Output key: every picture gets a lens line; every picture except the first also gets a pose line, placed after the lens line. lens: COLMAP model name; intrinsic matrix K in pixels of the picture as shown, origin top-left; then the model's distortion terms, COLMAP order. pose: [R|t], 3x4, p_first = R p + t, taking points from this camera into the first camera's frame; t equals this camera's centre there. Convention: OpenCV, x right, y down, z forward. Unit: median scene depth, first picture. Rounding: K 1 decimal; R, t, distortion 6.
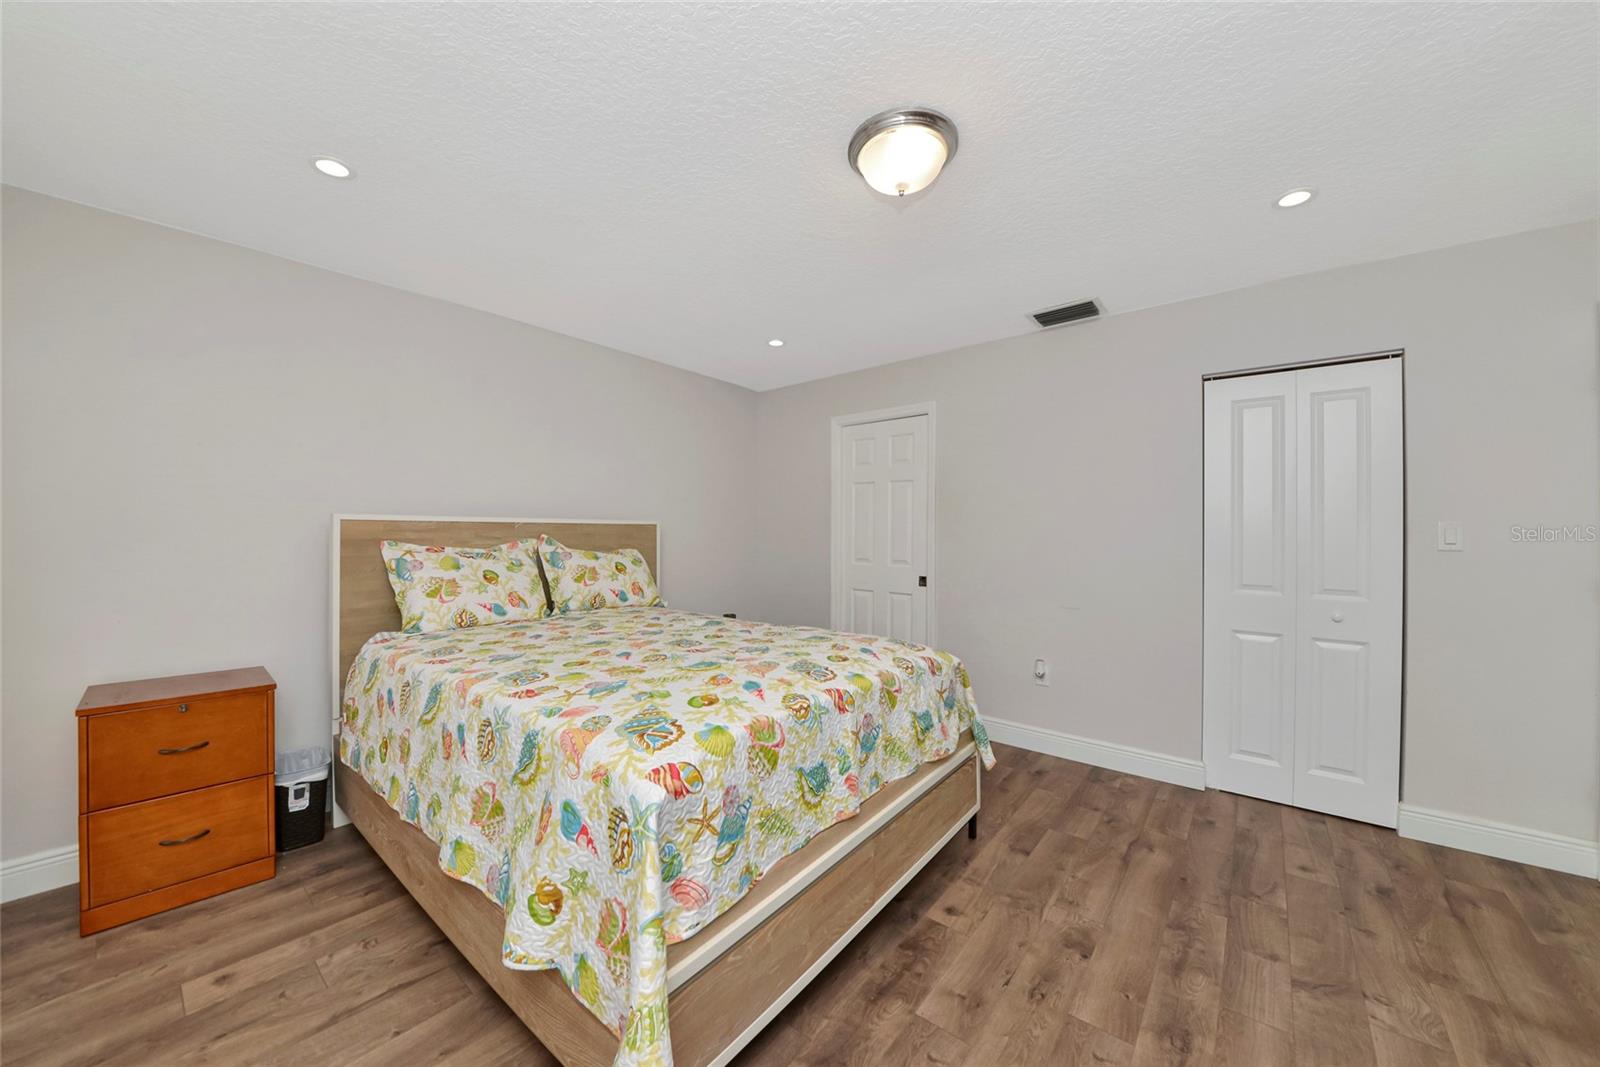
lens RADIAL K [[566.2, 0, 806.8], [0, 566.2, 539.1], [0, 0, 1]] dist [-0.014894, -0.002723]
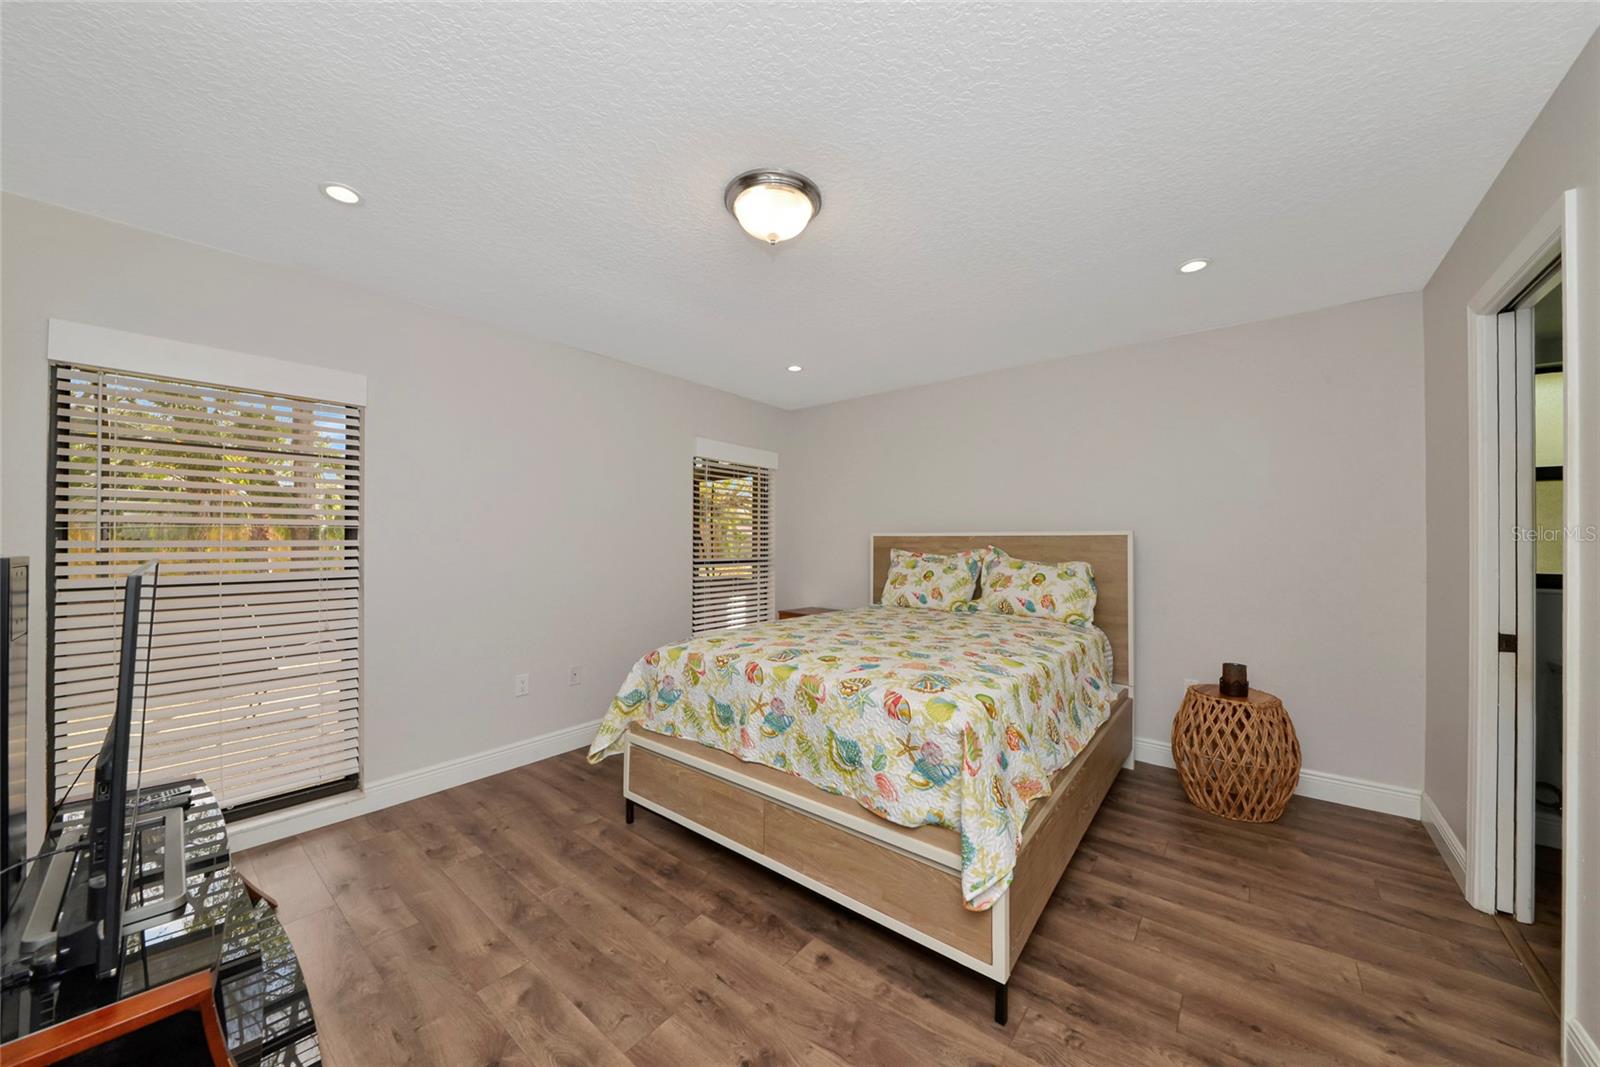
lens RADIAL K [[566.2, 0, 796.8], [0, 566.2, 542.2], [0, 0, 1]] dist [-0.014894, -0.002723]
pose [[-0.023276, 0.000022, -0.999729, 1.187217], [-0.016571, 0.999863, 0.000407, -0.014993], [0.999592, 0.016576, -0.023273, 0.983084]]
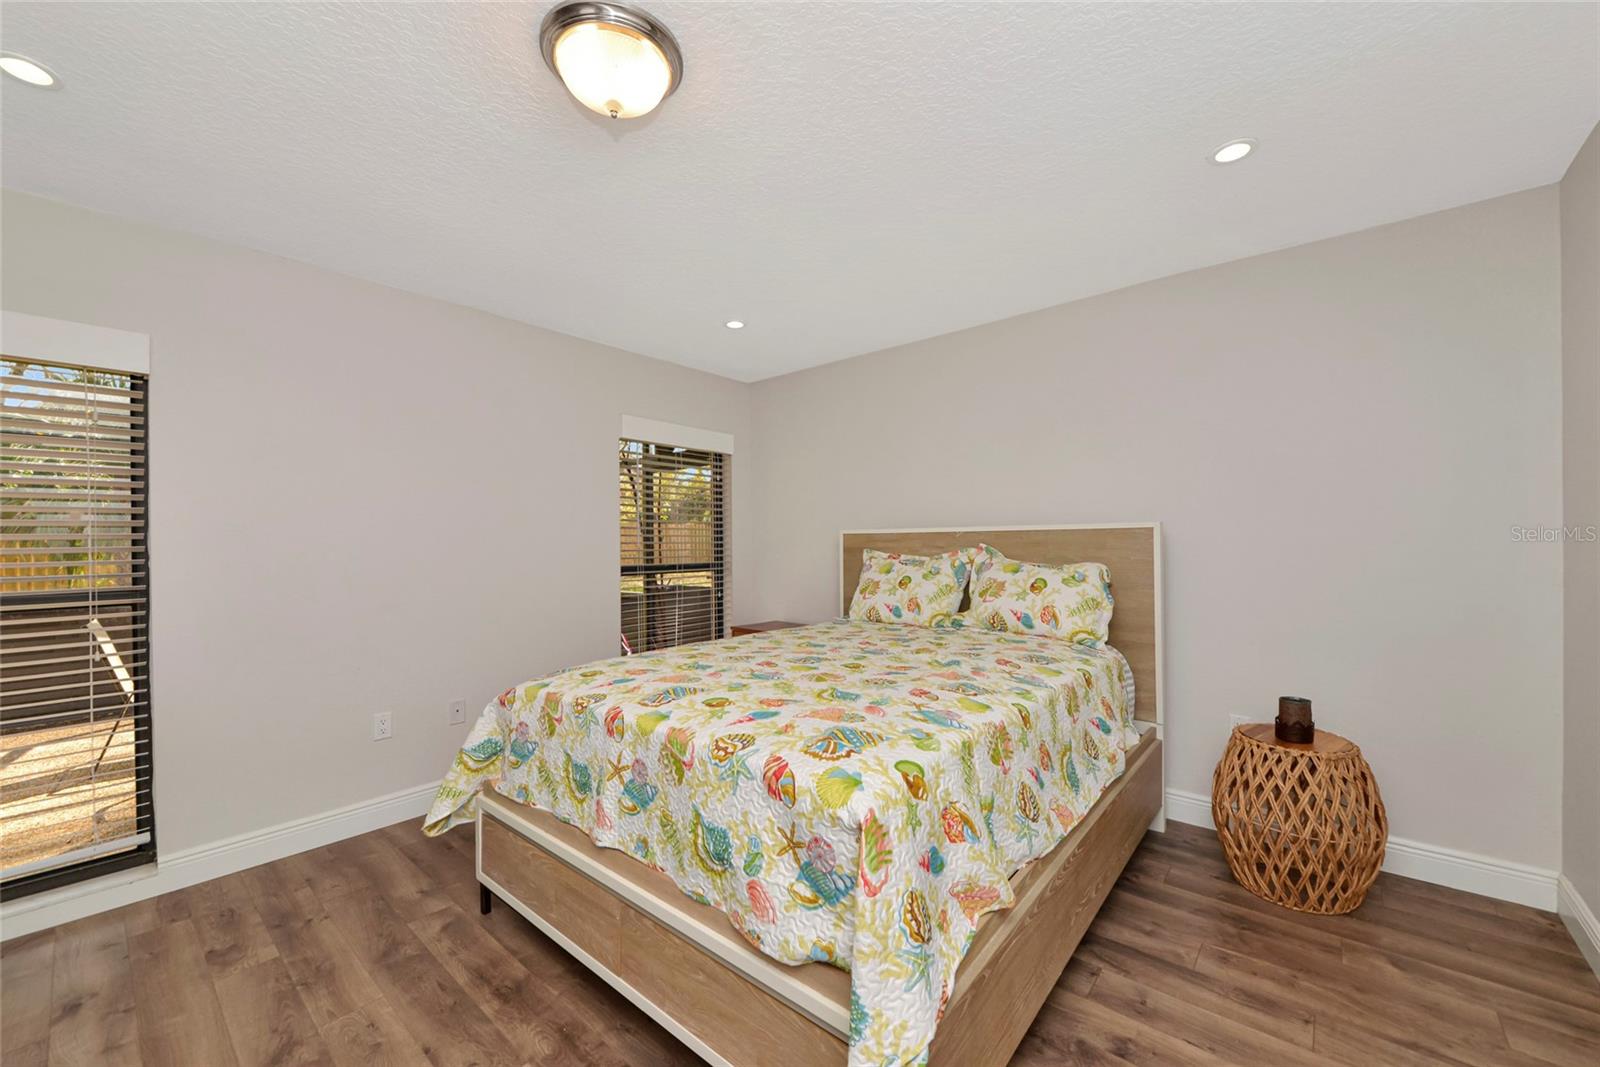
lens RADIAL K [[616.3, 0, 804.3], [0, 616.3, 549.9], [0, 0, 1]] dist [-0.009952, -0.001769]
pose [[-0.048374, 0.012336, -0.998753, 0.932876], [-0.003379, 0.999916, 0.012514, -0.015392], [0.998824, 0.003981, -0.048328, 1.196814]]
